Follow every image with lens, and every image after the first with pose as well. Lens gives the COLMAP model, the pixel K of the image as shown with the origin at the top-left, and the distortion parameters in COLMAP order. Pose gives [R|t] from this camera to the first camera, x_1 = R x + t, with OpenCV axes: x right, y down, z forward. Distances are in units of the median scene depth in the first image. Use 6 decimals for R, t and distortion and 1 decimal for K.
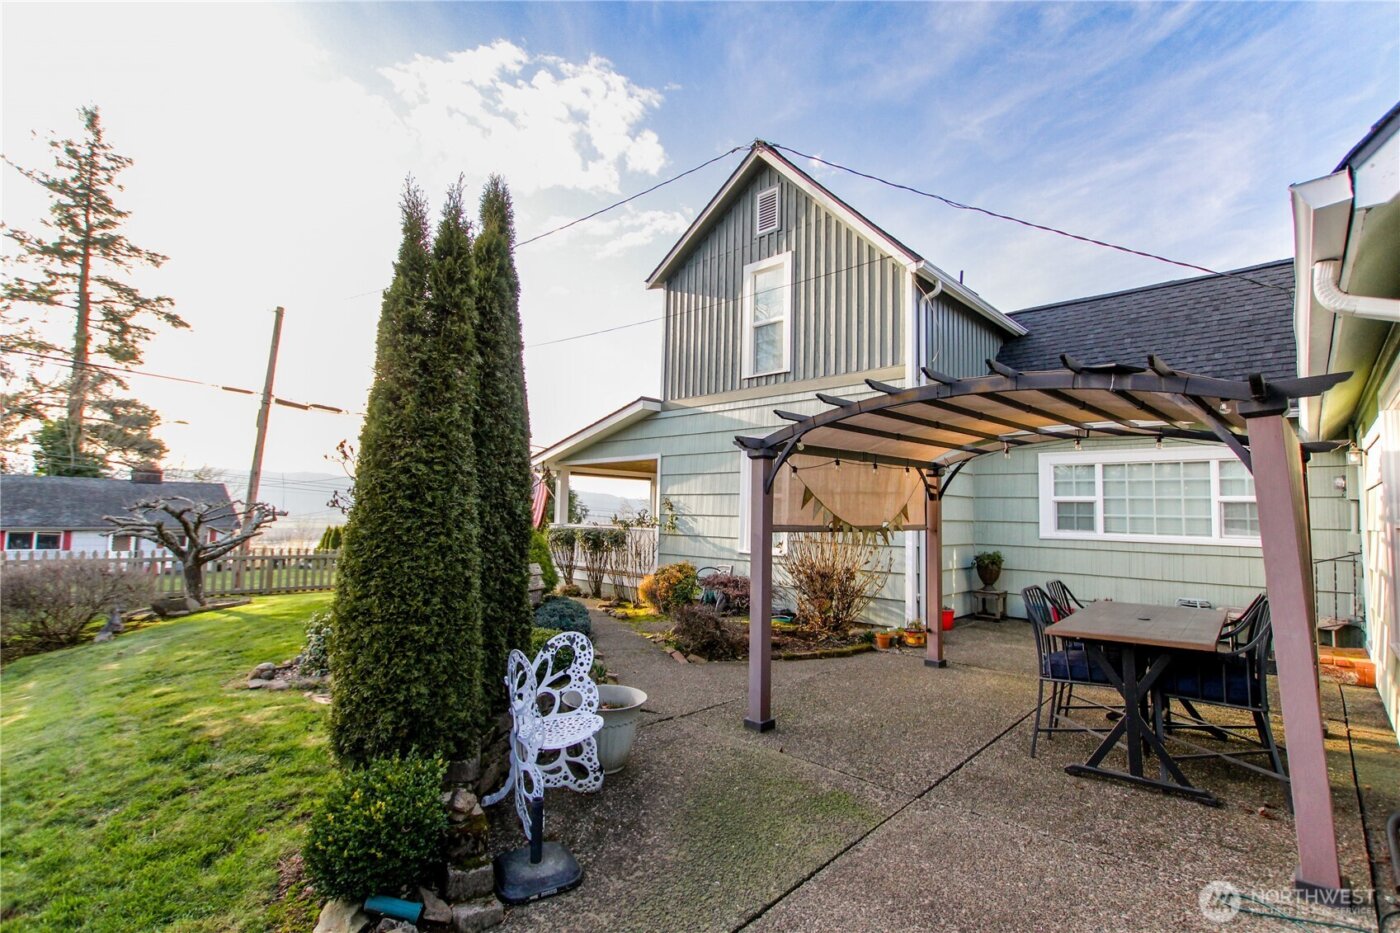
lens RADIAL K [[645.2, 0, 701.6], [0, 645.2, 465.1], [0, 0, 1]] dist [0.006322, 0.000580]
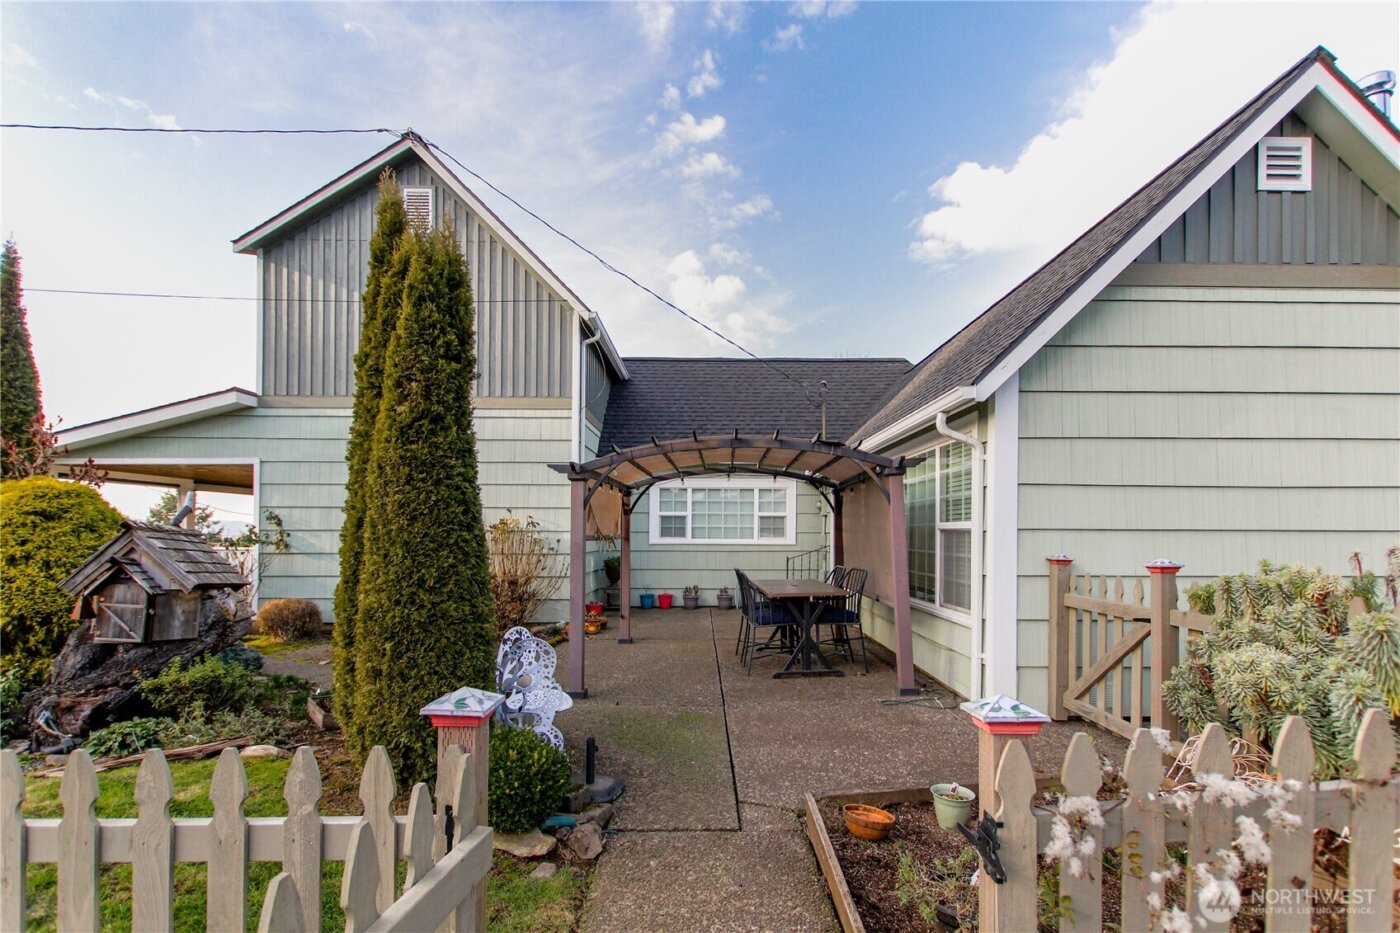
lens RADIAL K [[645.2, 0, 719.5], [0, 645.2, 525.9], [0, 0, 1]] dist [0.006322, 0.000580]
pose [[0.727074, -0.009575, 0.686492, -0.277146], [-0.040459, 0.997568, 0.056764, -0.002690], [-0.685366, -0.069046, 0.724918, -0.035360]]
